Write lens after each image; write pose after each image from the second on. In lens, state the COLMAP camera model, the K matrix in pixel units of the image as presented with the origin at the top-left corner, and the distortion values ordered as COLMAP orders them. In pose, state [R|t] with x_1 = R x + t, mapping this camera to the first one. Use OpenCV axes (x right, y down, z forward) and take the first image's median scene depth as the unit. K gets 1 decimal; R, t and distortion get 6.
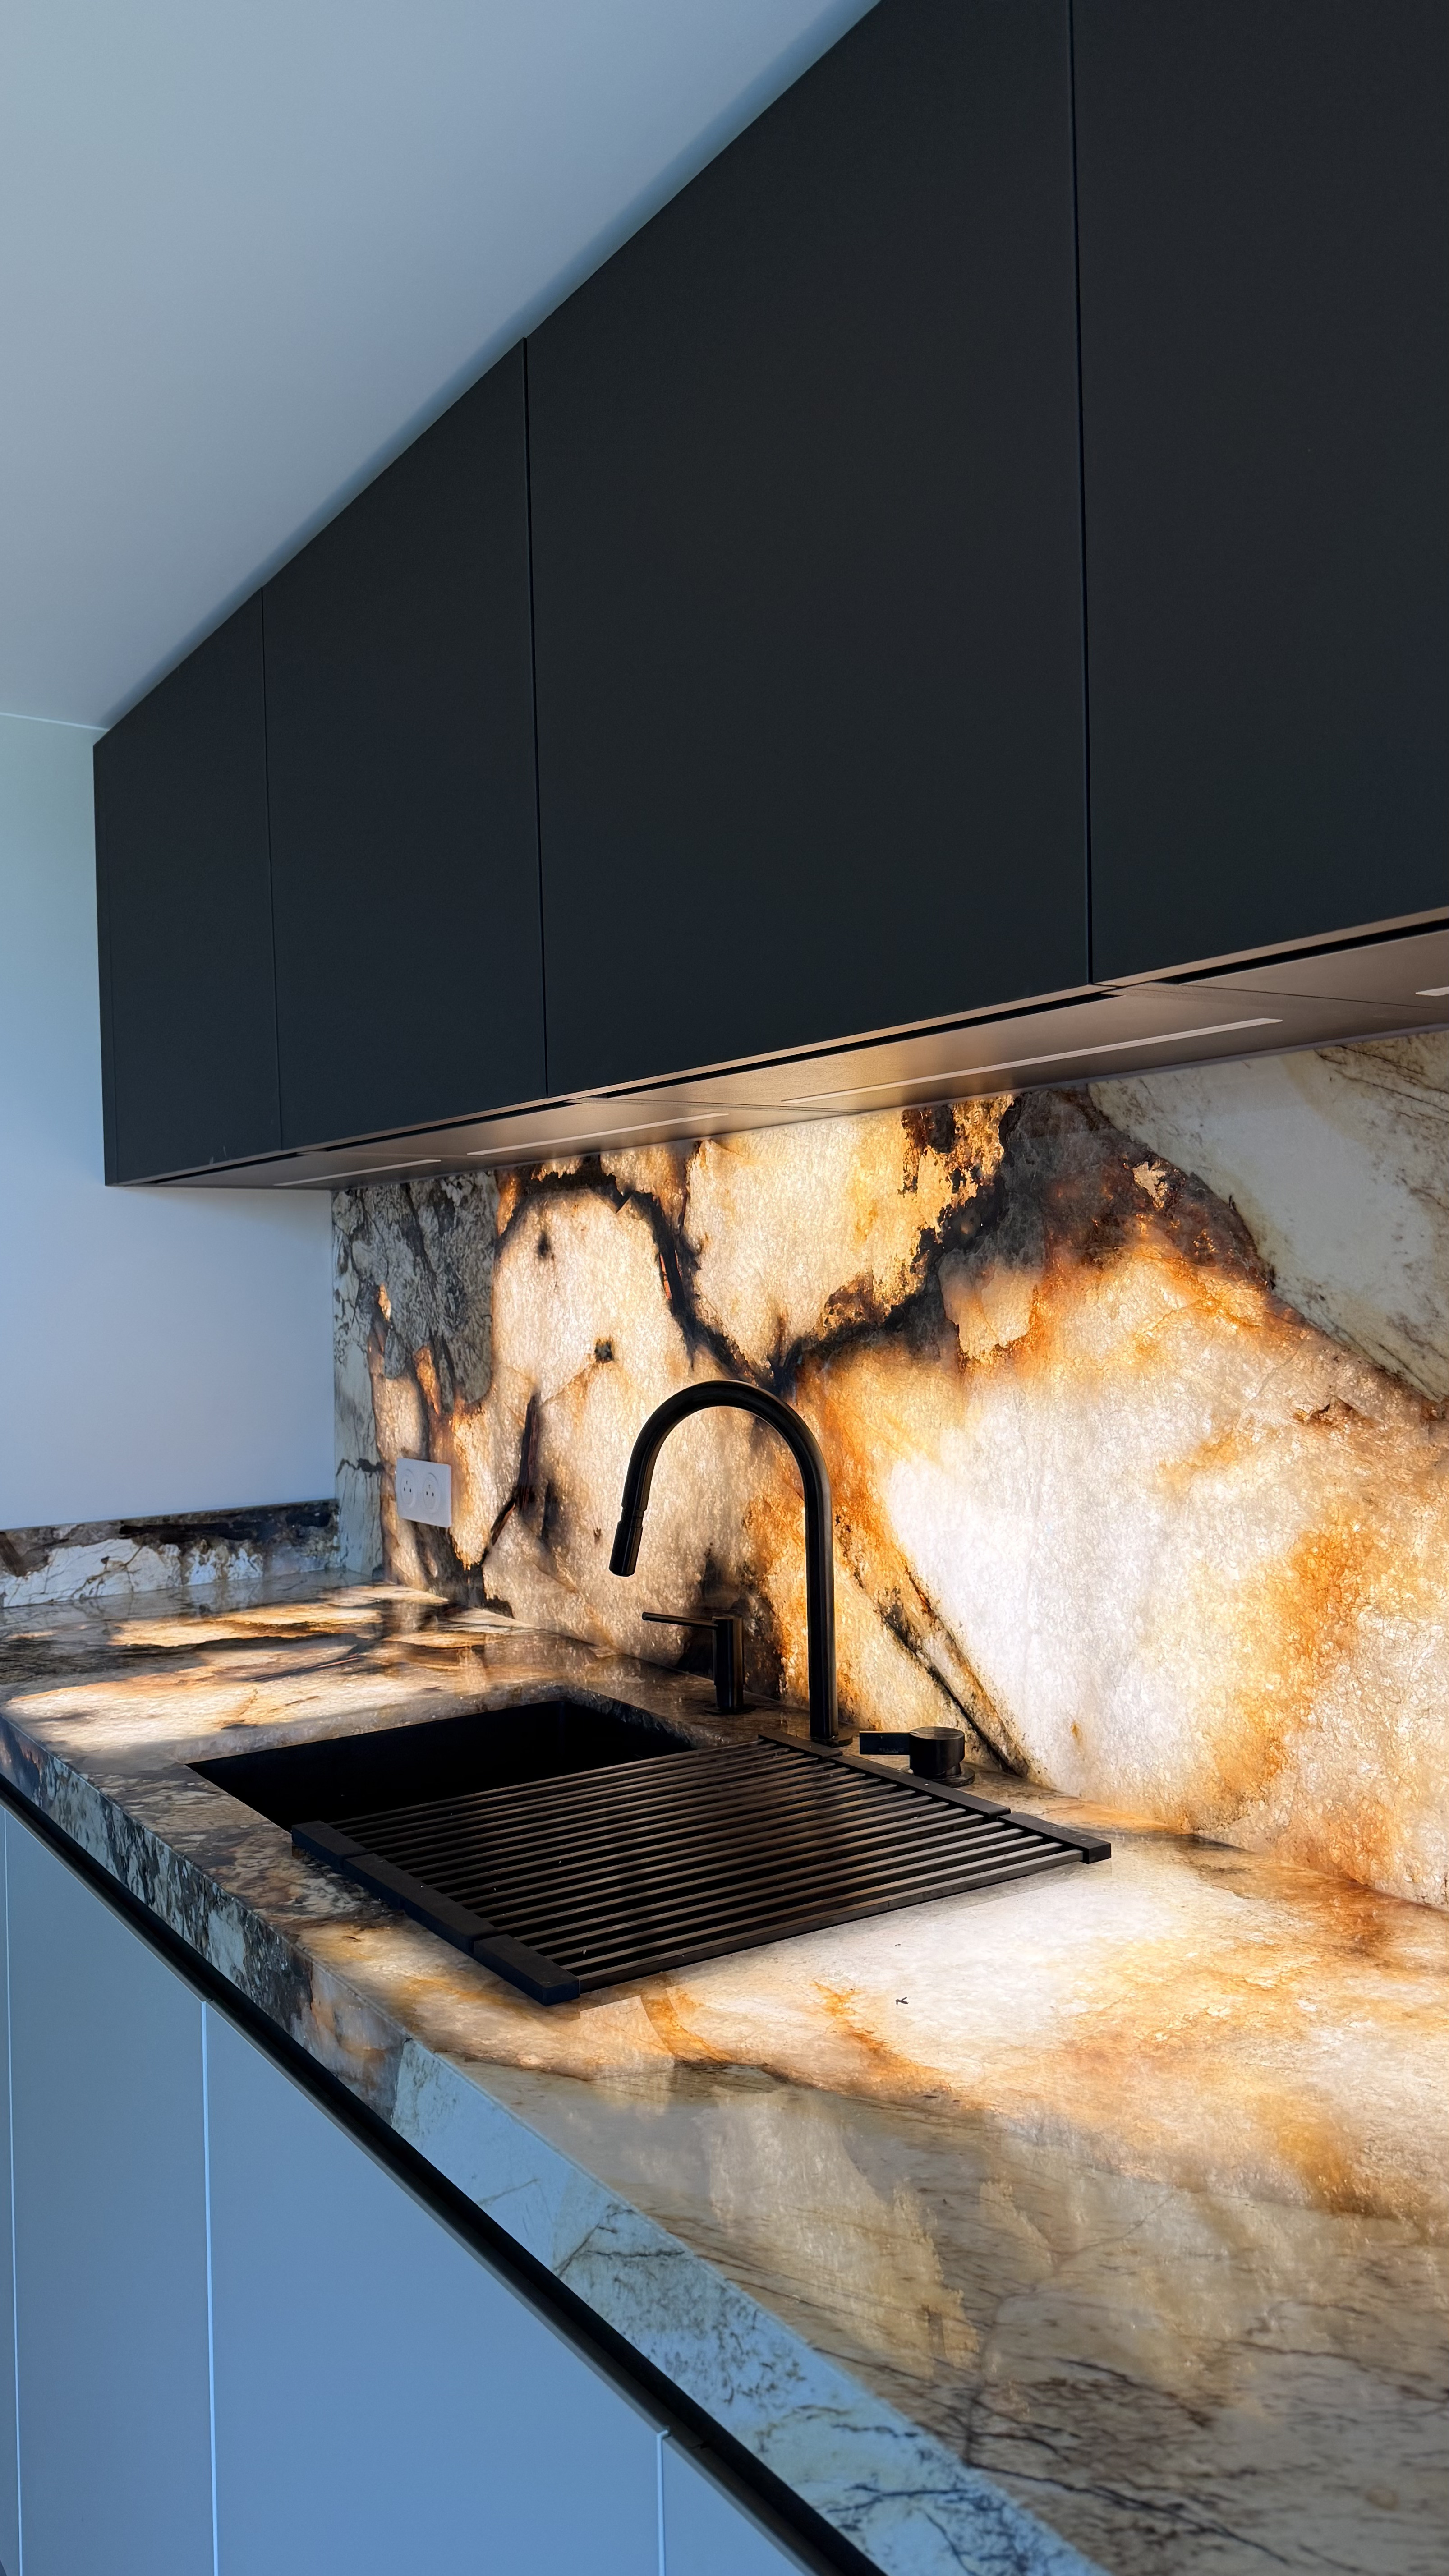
lens RADIAL K [[1803.6, 0, 716.6], [0, 1803.6, 1310.7], [0, 0, 1]] dist [0.135122, -0.121206]
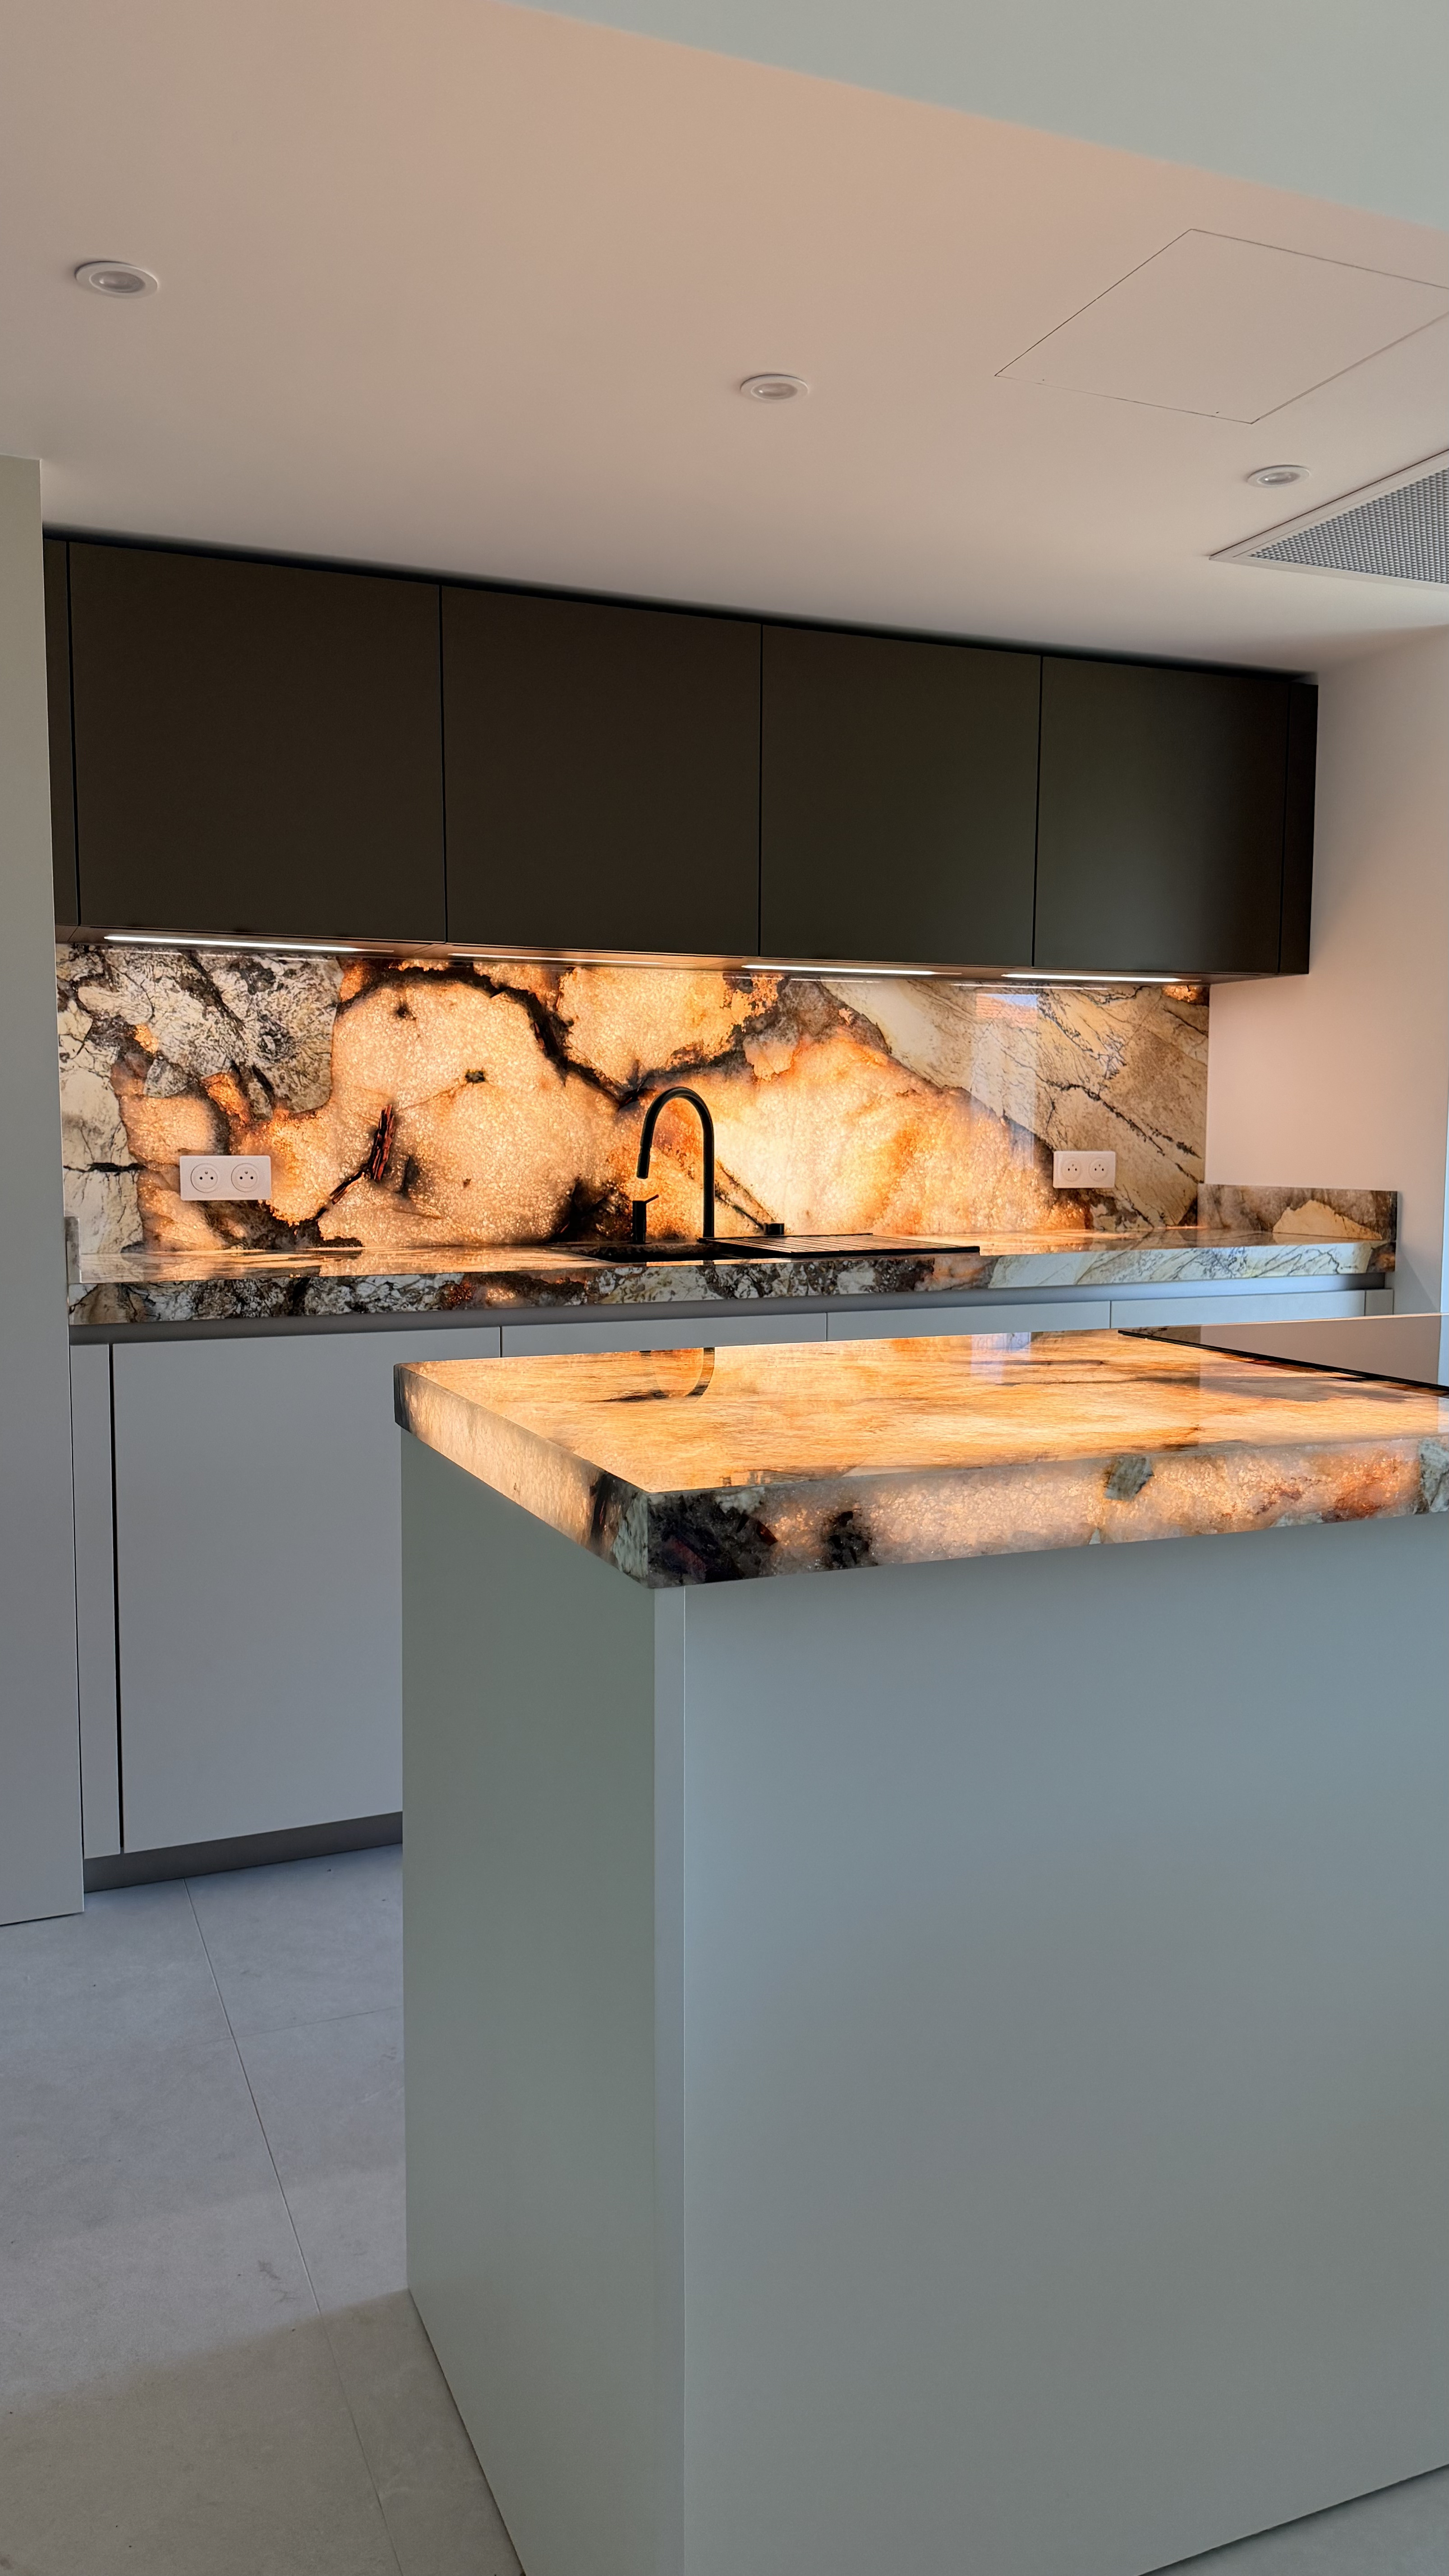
lens RADIAL K [[1803.6, 0, 721.4], [0, 1803.6, 1289.0], [0, 0, 1]] dist [0.135122, -0.121206]
pose [[0.187696, -0.071056, 0.979654, -2.340472], [0.006082, 0.997445, 0.071181, 0.139511], [-0.982208, -0.007402, 0.187649, 0.574229]]
